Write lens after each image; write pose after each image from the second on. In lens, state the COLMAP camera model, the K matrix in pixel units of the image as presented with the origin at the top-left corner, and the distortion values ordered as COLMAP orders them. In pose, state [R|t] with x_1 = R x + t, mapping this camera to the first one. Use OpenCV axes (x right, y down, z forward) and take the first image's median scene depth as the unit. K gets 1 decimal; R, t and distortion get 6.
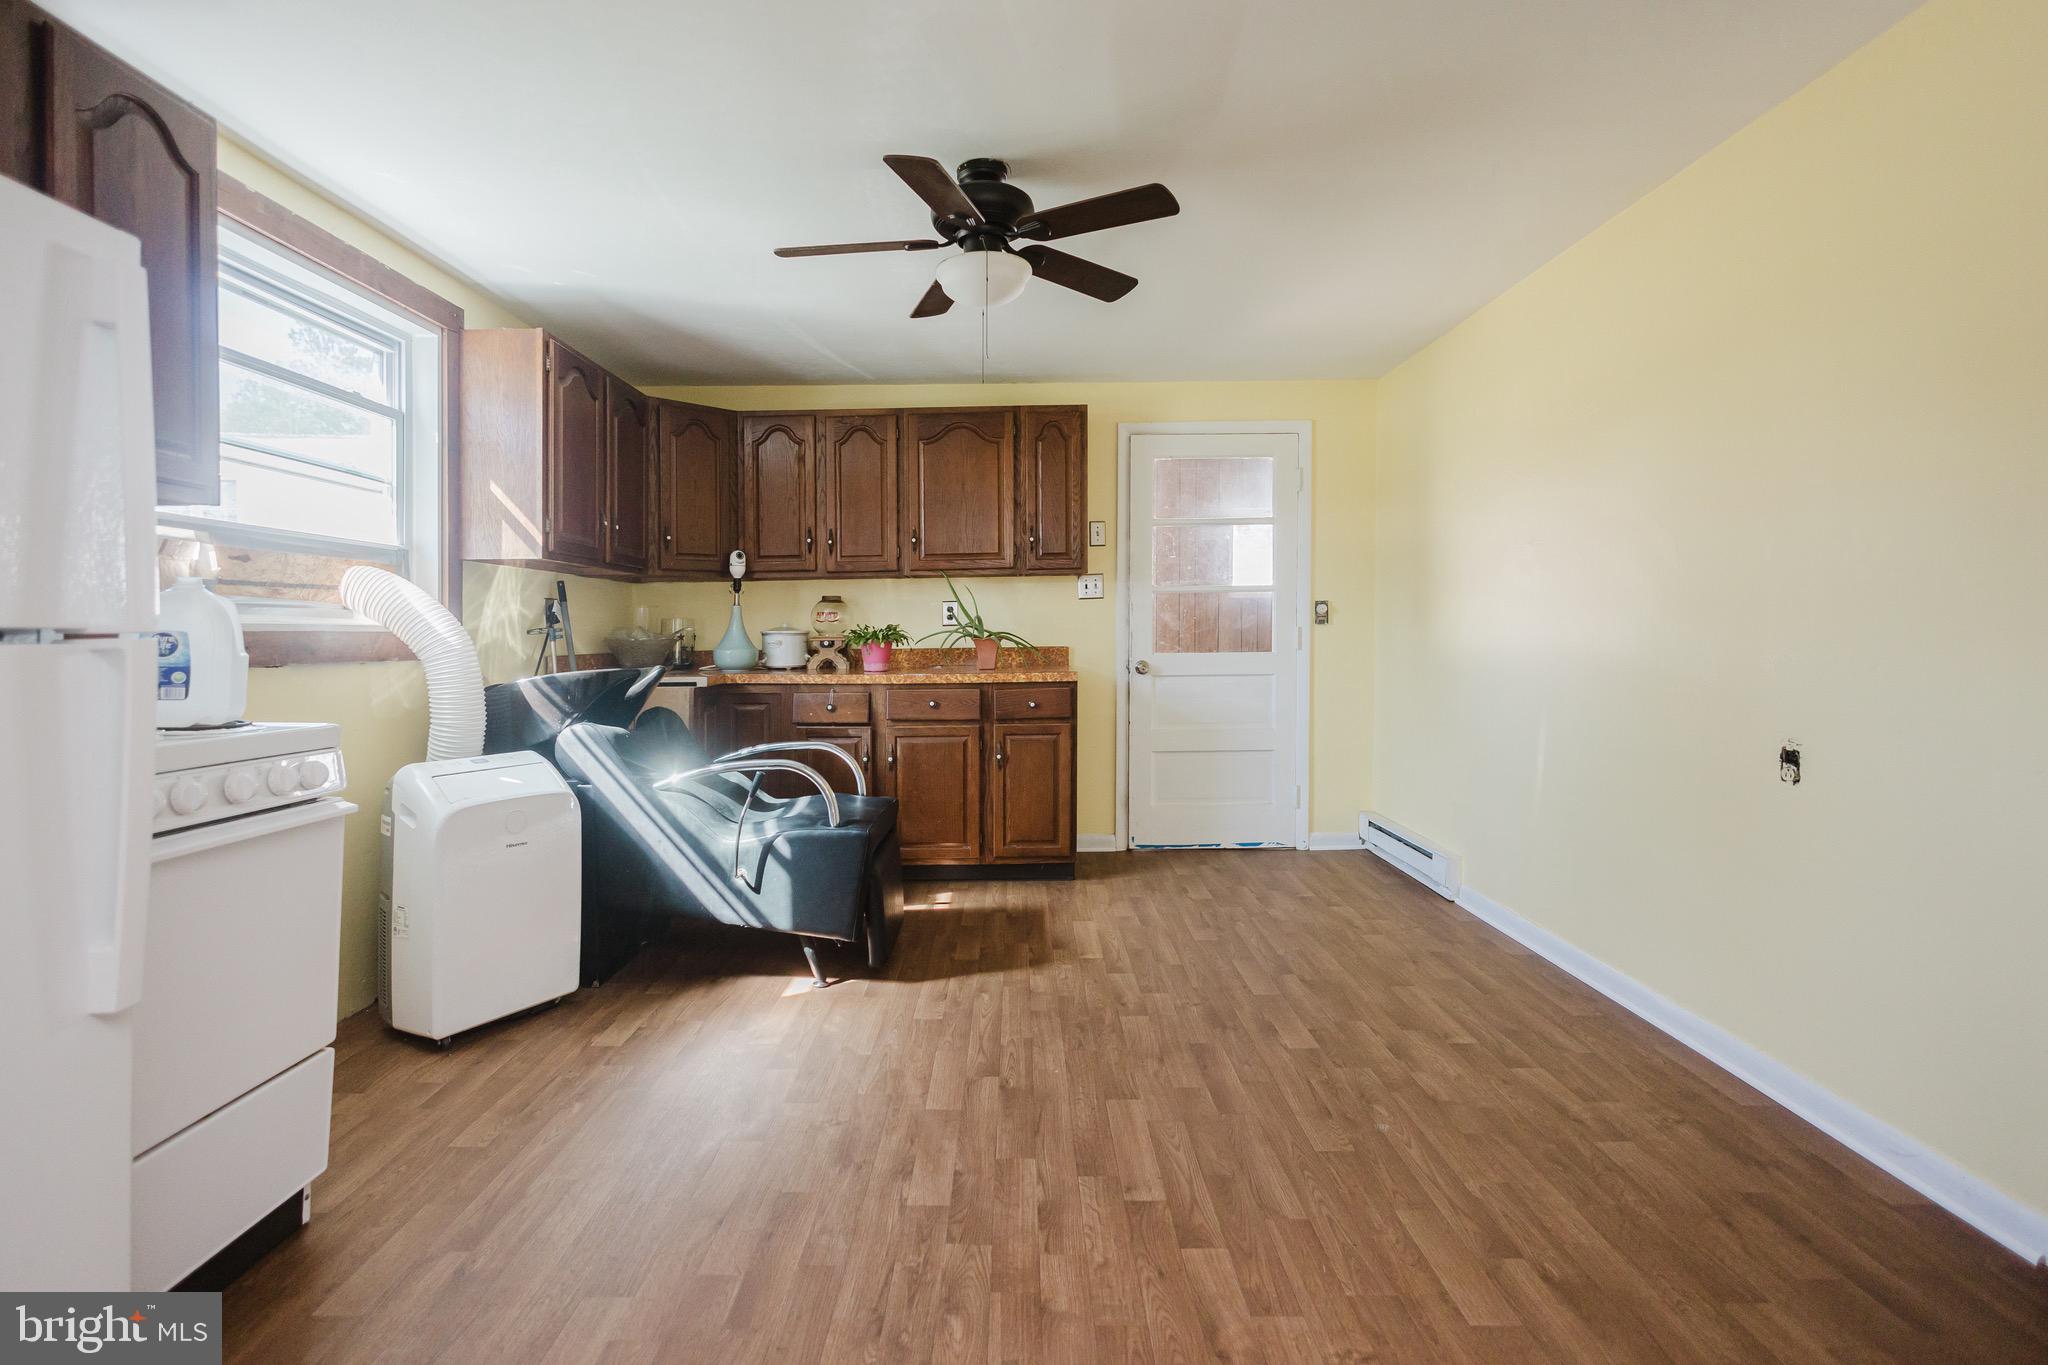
lens RADIAL K [[973.8, 0, 1011.4], [0, 973.8, 635.3], [0, 0, 1]] dist [0.010523, -0.003203]
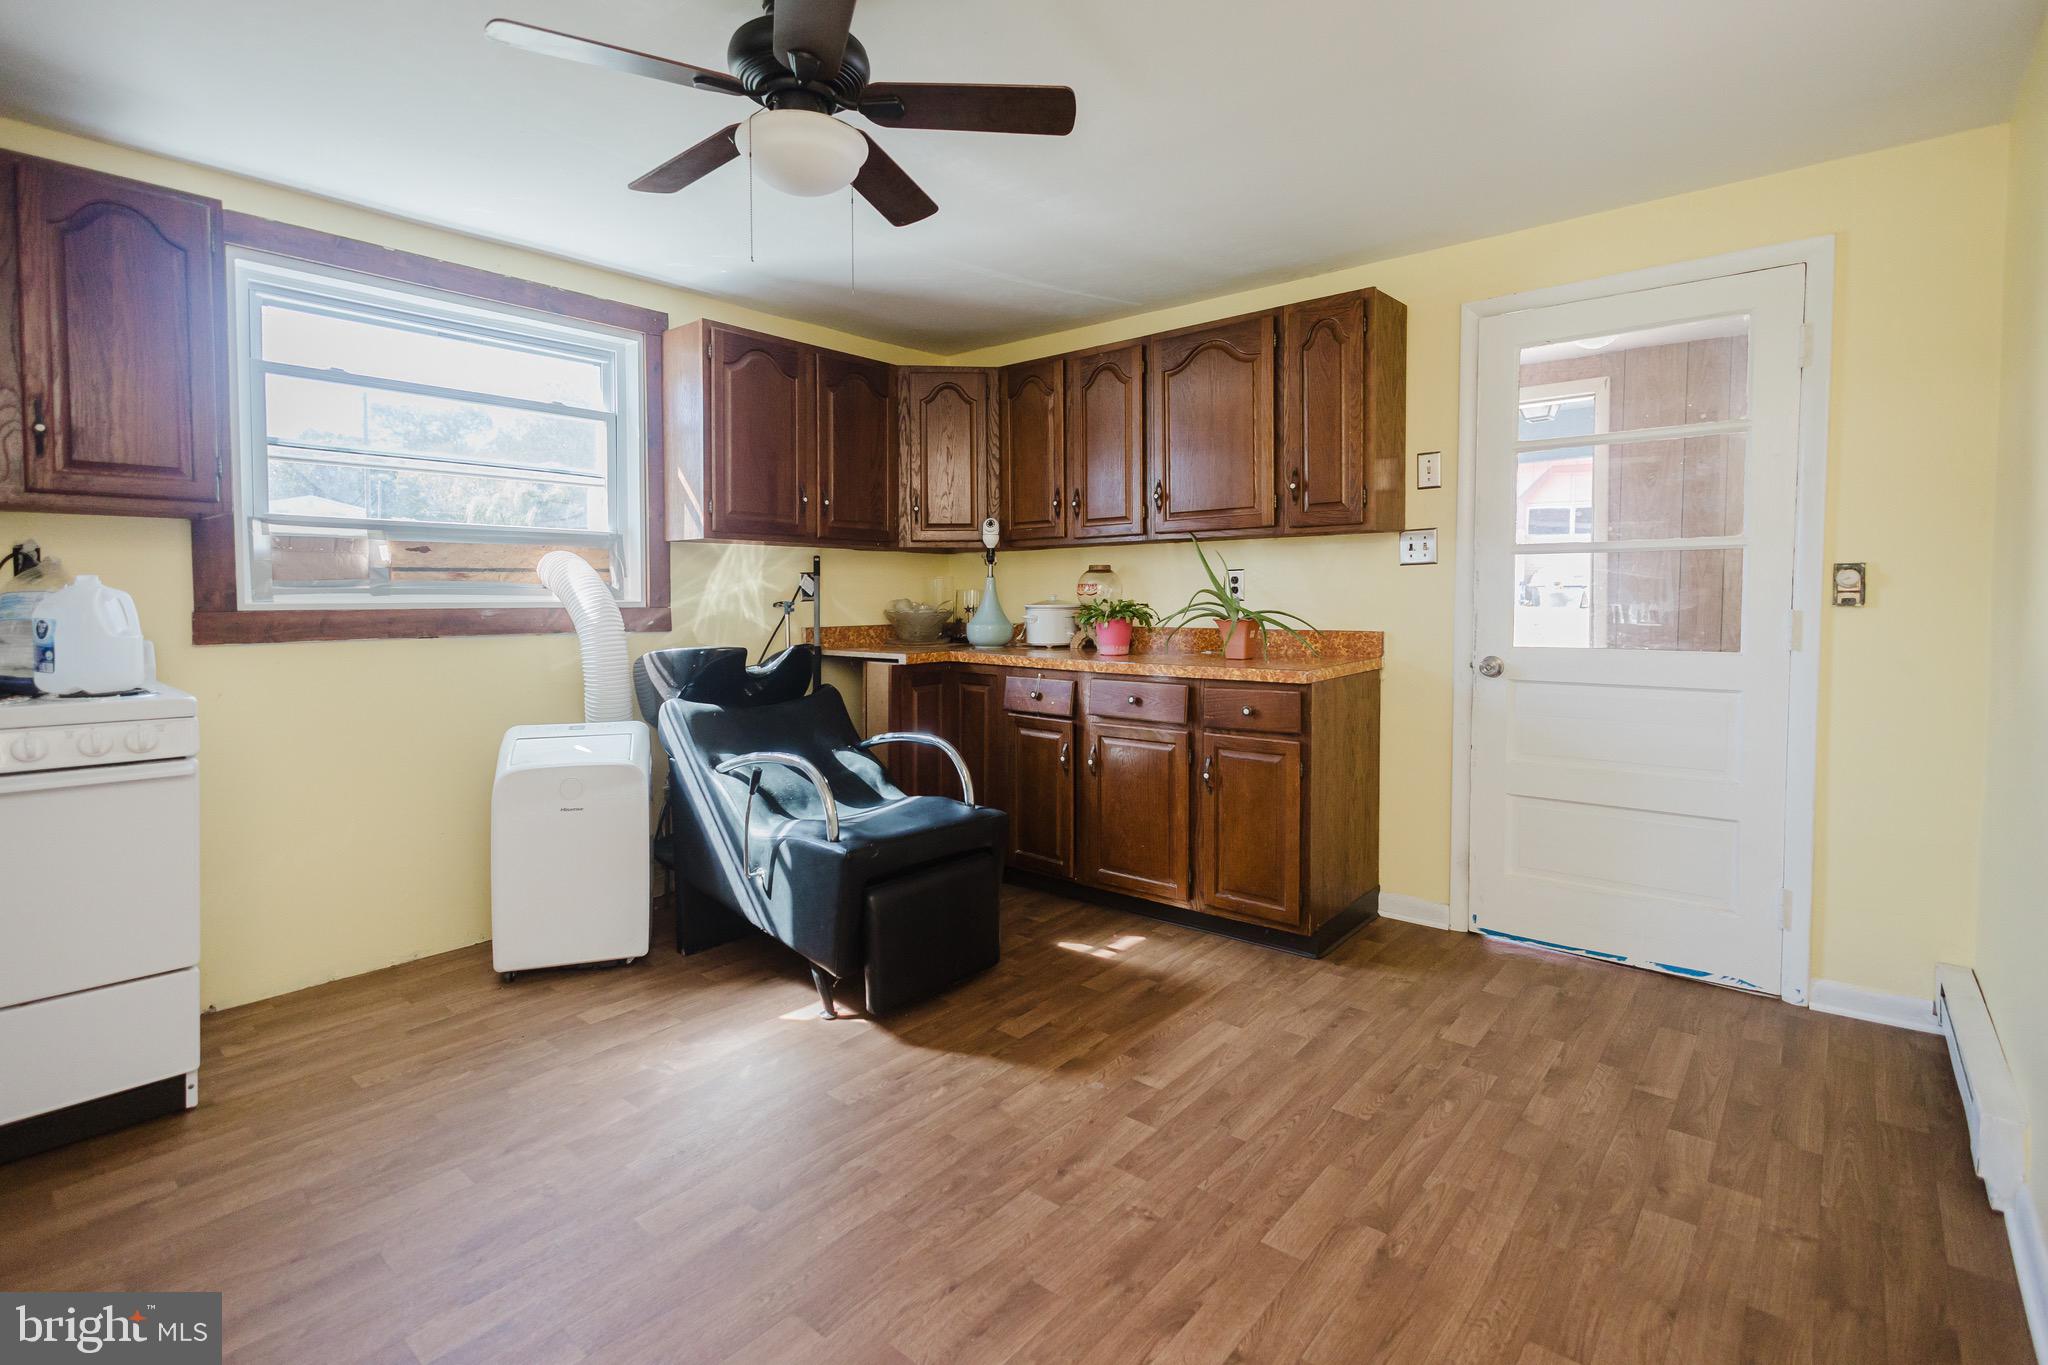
lens RADIAL K [[973.8, 0, 1014.5], [0, 973.8, 620.1], [0, 0, 1]] dist [0.010523, -0.003203]
pose [[0.768122, 0.025217, -0.639807, 0.447806], [-0.007423, 0.999508, 0.030483, -0.024660], [0.640260, -0.018665, 0.767931, 0.400636]]
